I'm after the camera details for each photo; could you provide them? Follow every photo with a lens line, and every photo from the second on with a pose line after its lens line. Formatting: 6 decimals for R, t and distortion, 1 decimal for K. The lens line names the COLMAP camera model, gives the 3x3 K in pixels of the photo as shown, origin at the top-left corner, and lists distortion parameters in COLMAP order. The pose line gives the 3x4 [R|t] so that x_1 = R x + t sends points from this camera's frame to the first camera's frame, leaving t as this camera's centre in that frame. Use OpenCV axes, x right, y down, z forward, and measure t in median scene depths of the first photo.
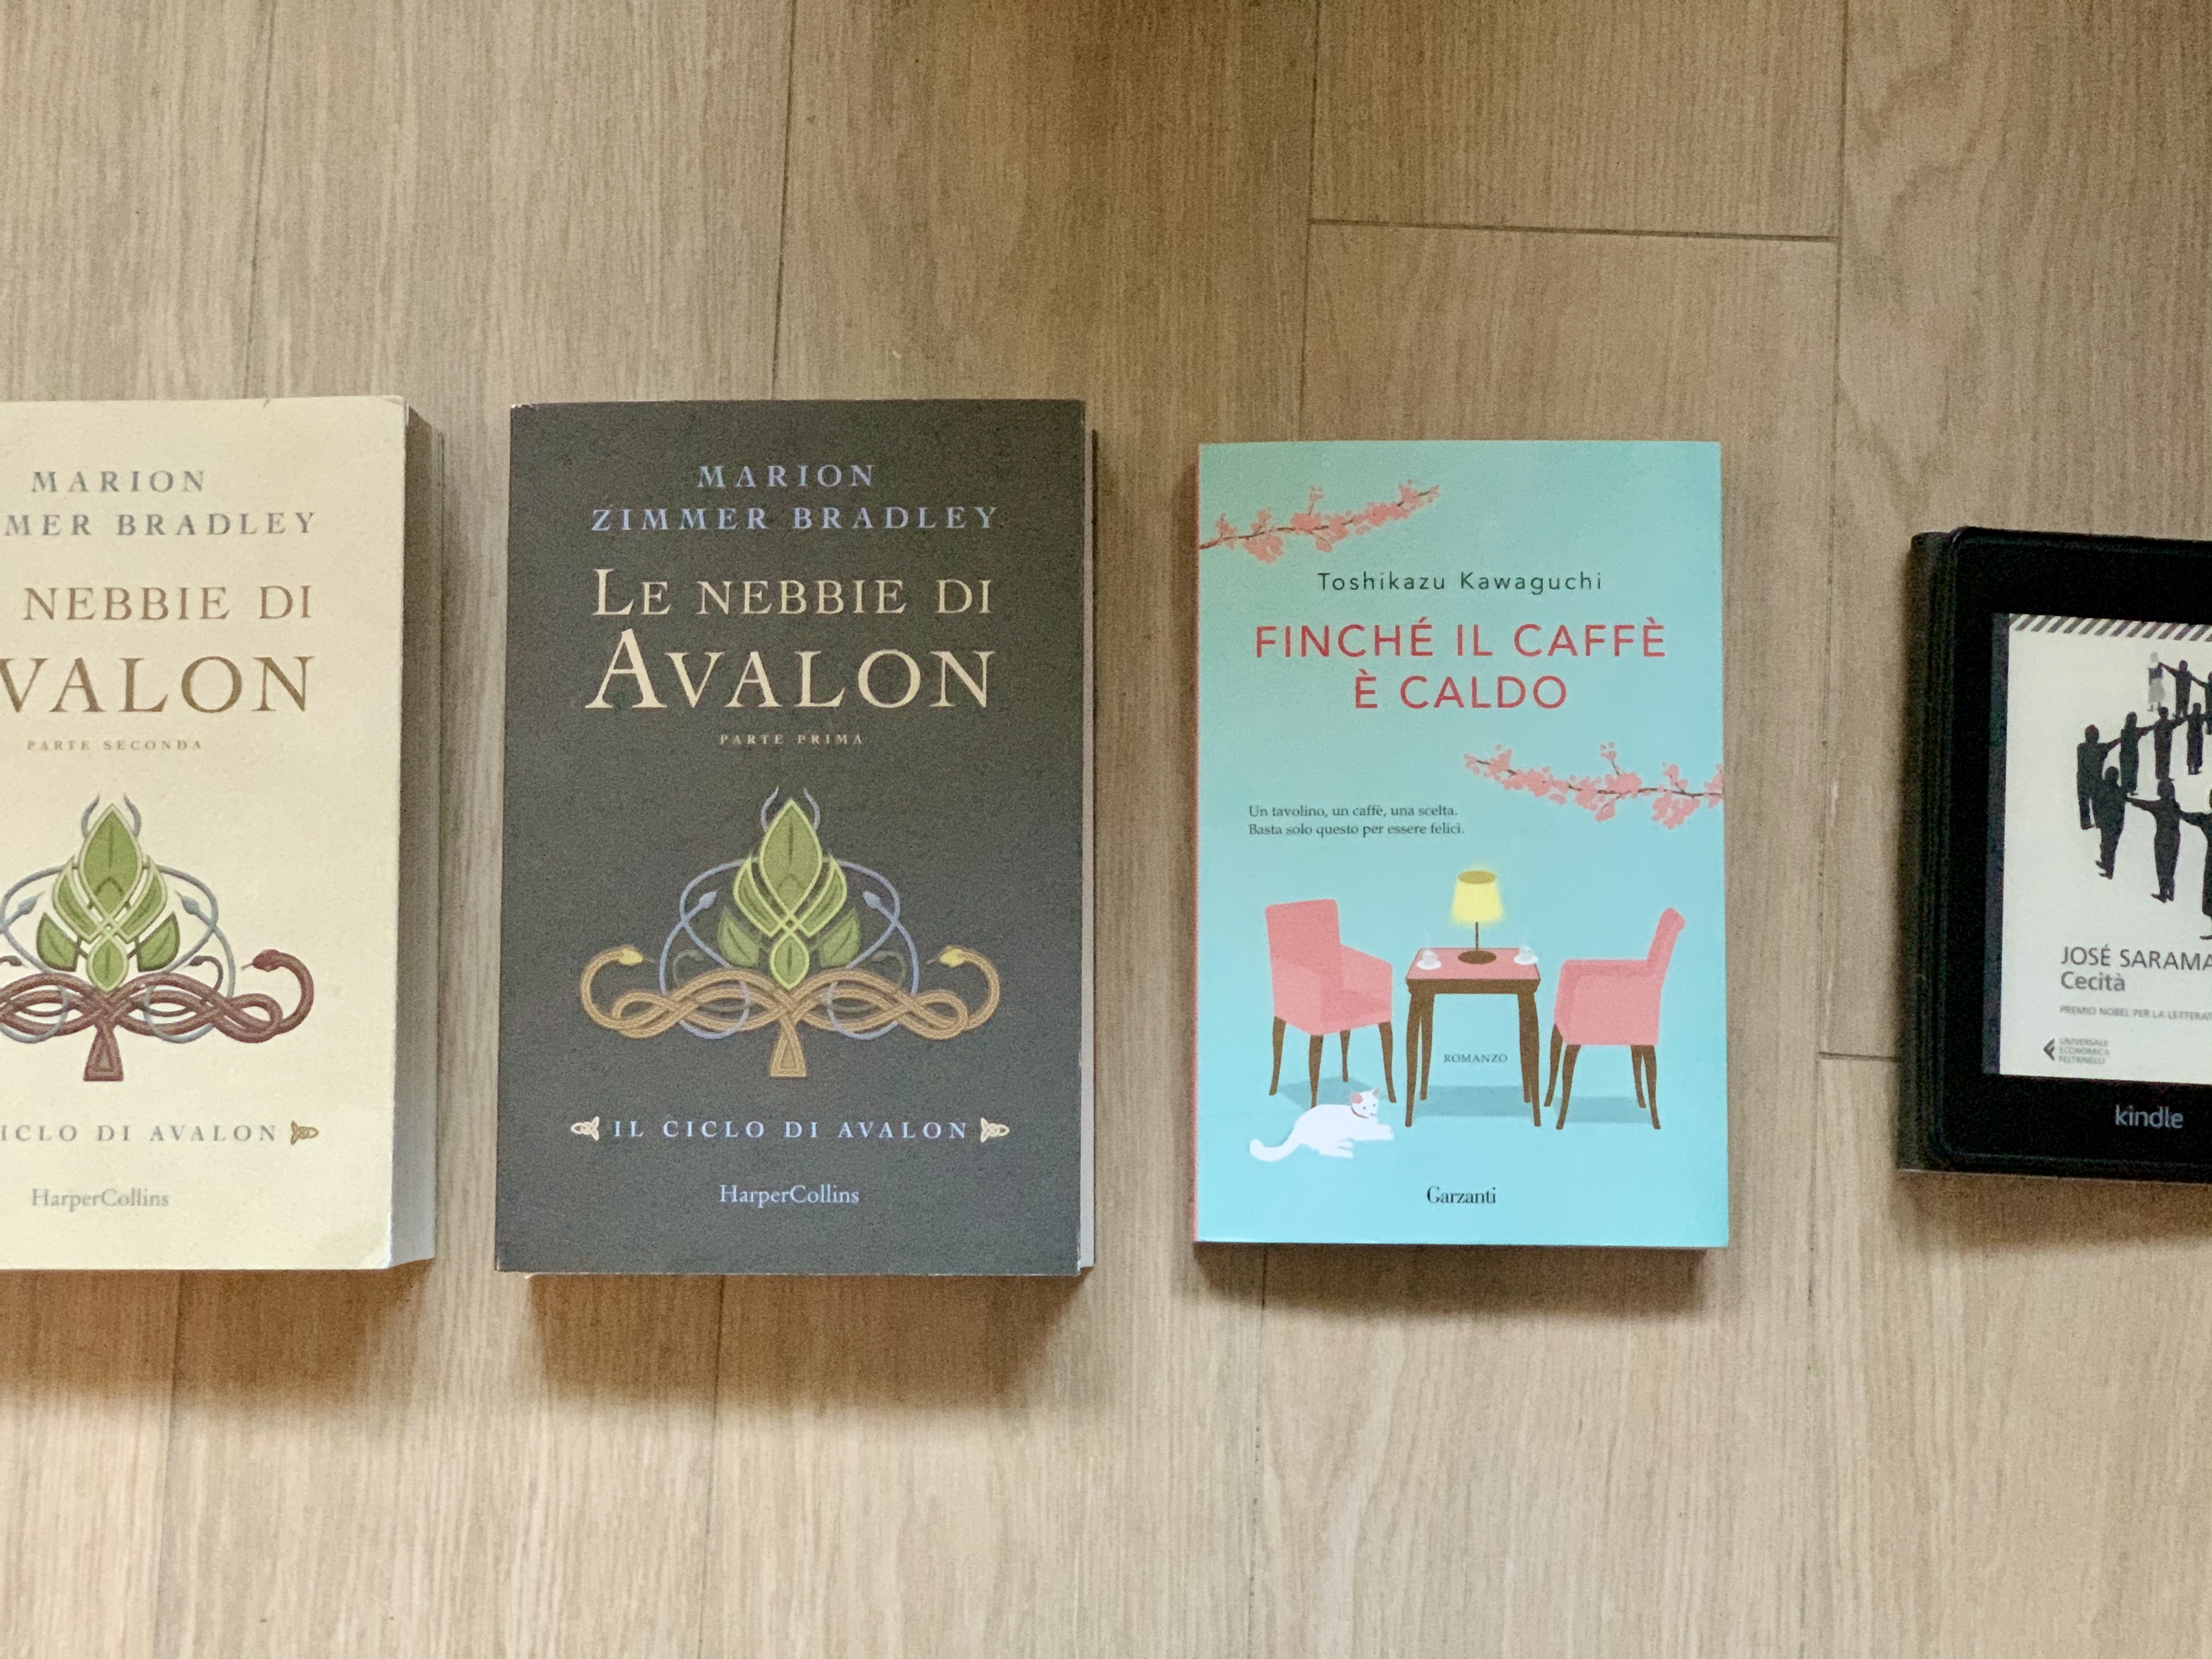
lens RADIAL K [[3165.2, 0, 1122.5], [0, 3165.2, 827.1], [0, 0, 1]] dist [-0.003952, 0.000000]
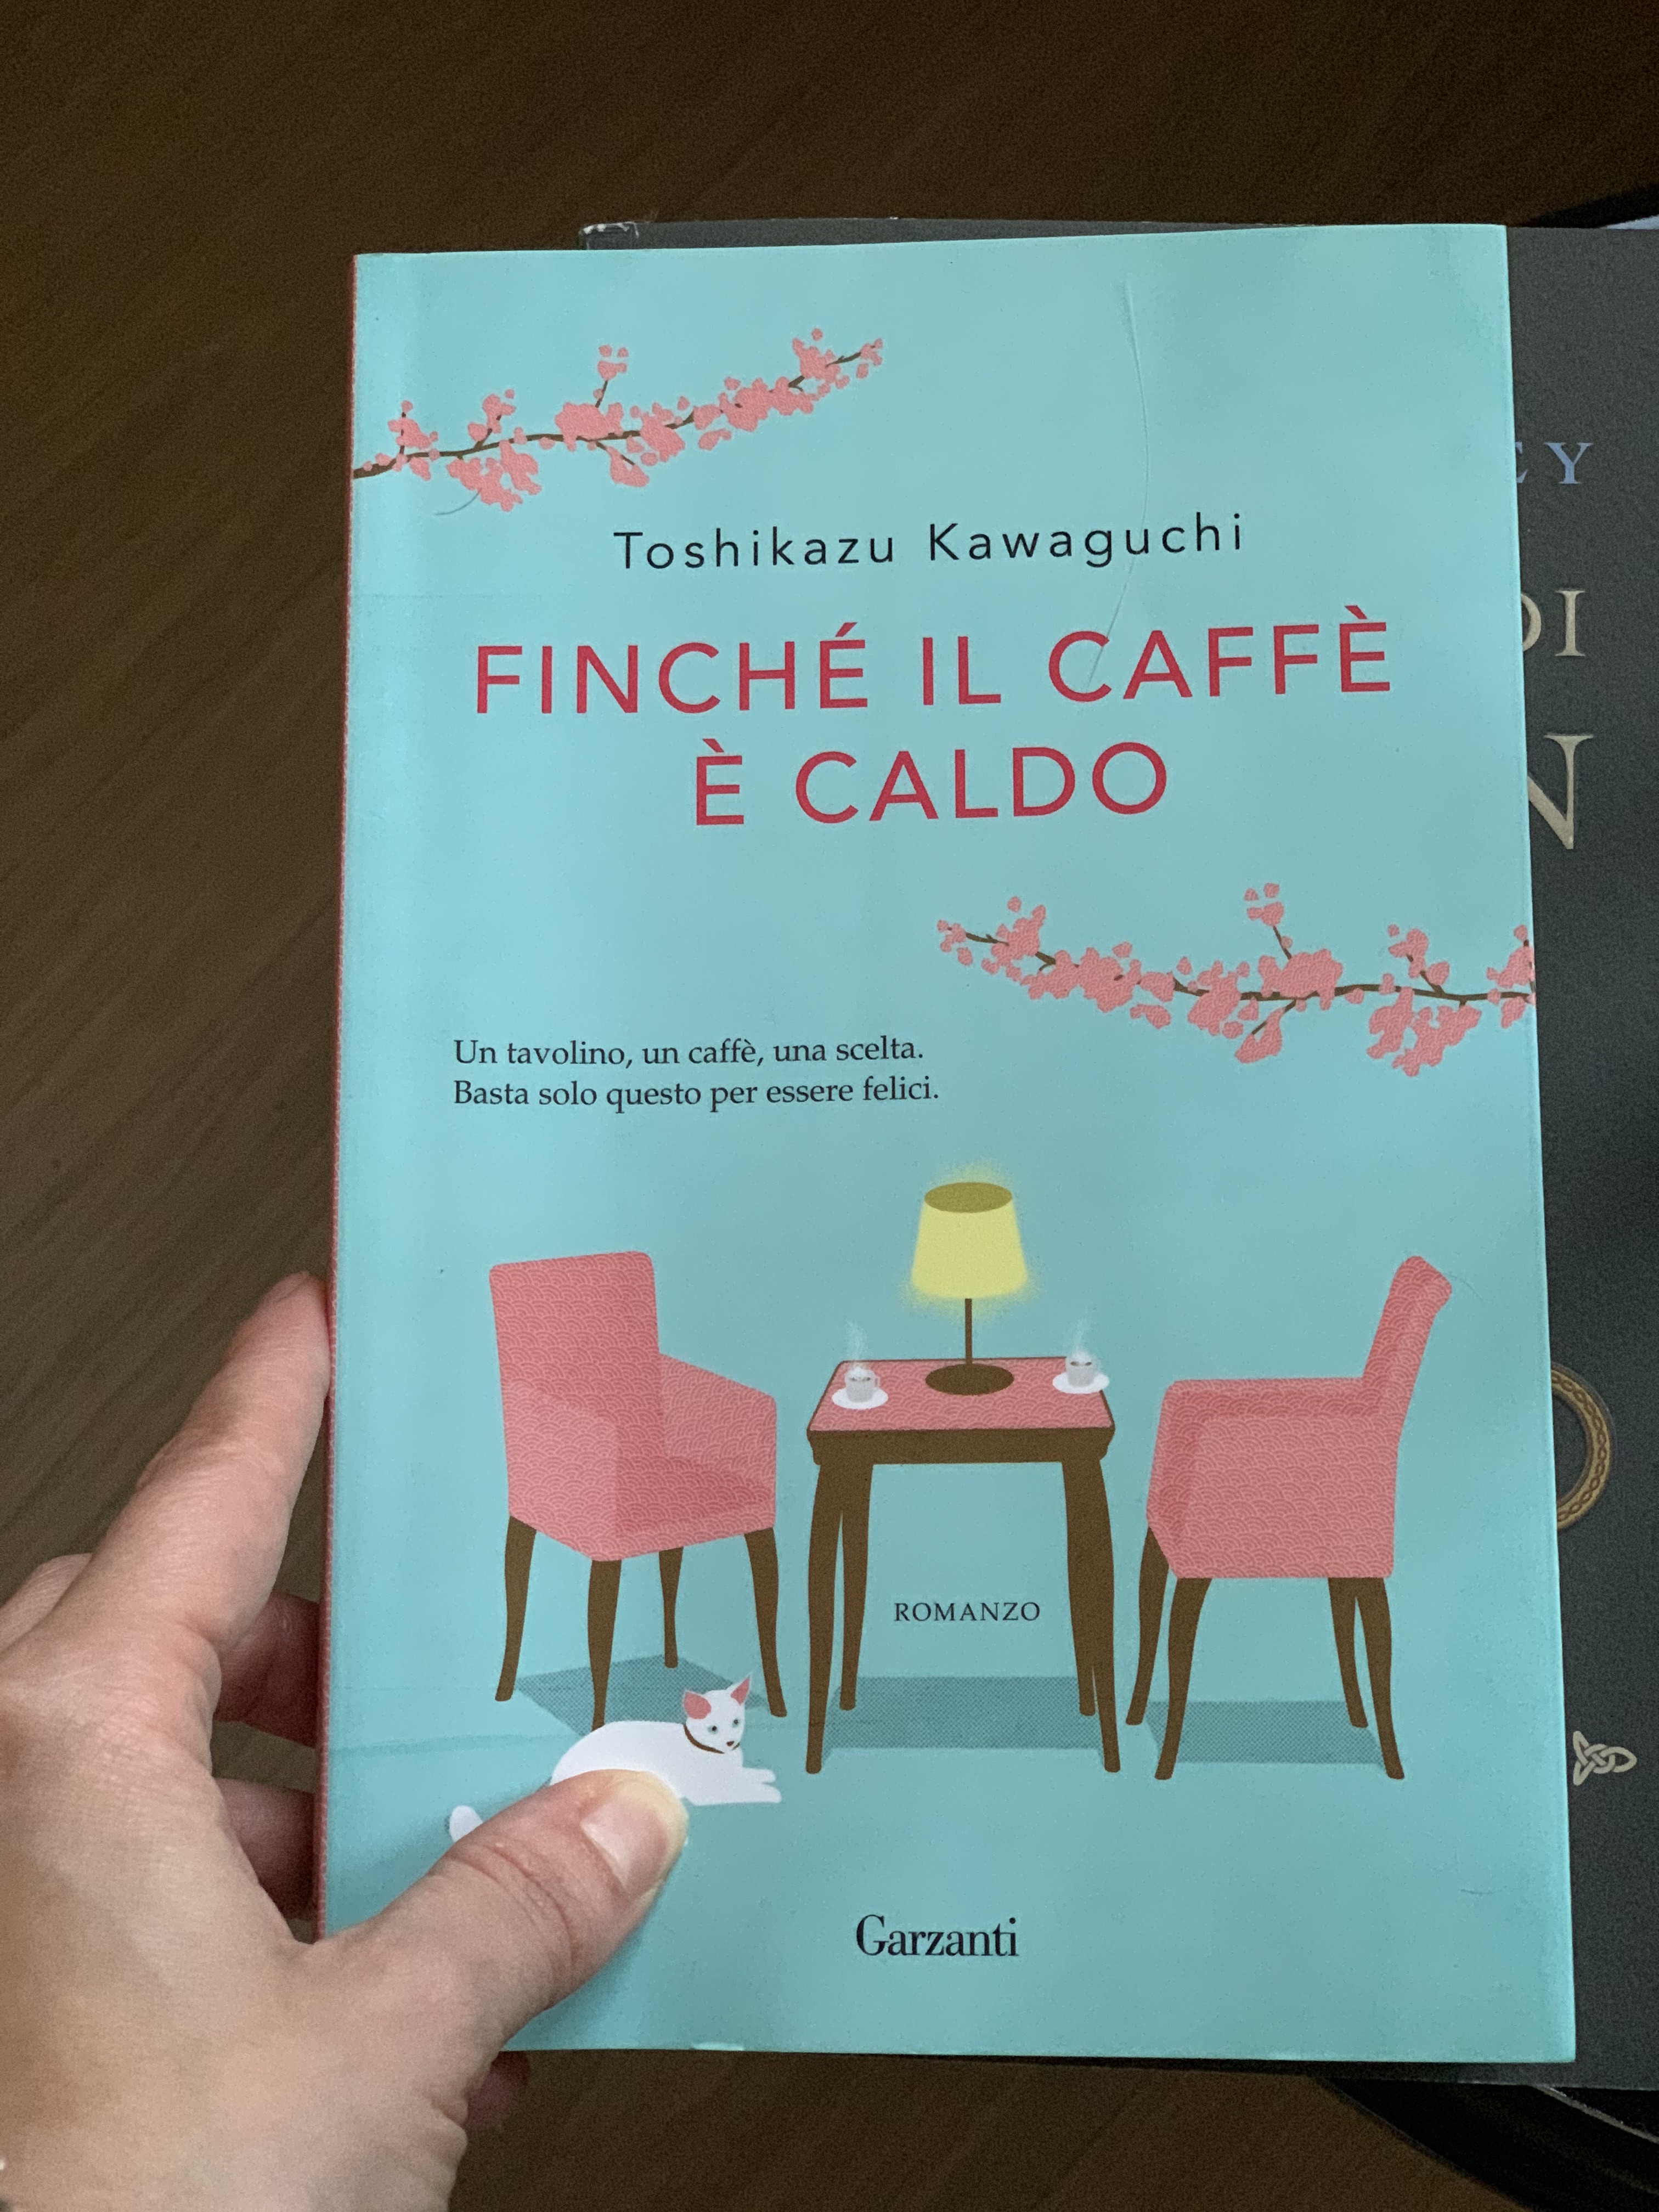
lens RADIAL K [[3165.2, 0, 821.4], [0, 3165.2, 1121.2], [0, 0, 1]] dist [-0.003952, 0.000000]
pose [[0.997090, 0.006816, 0.075934, 0.058191], [-0.000037, 0.996038, -0.088927, 0.044504], [-0.076239, 0.088666, 0.993139, 0.563285]]
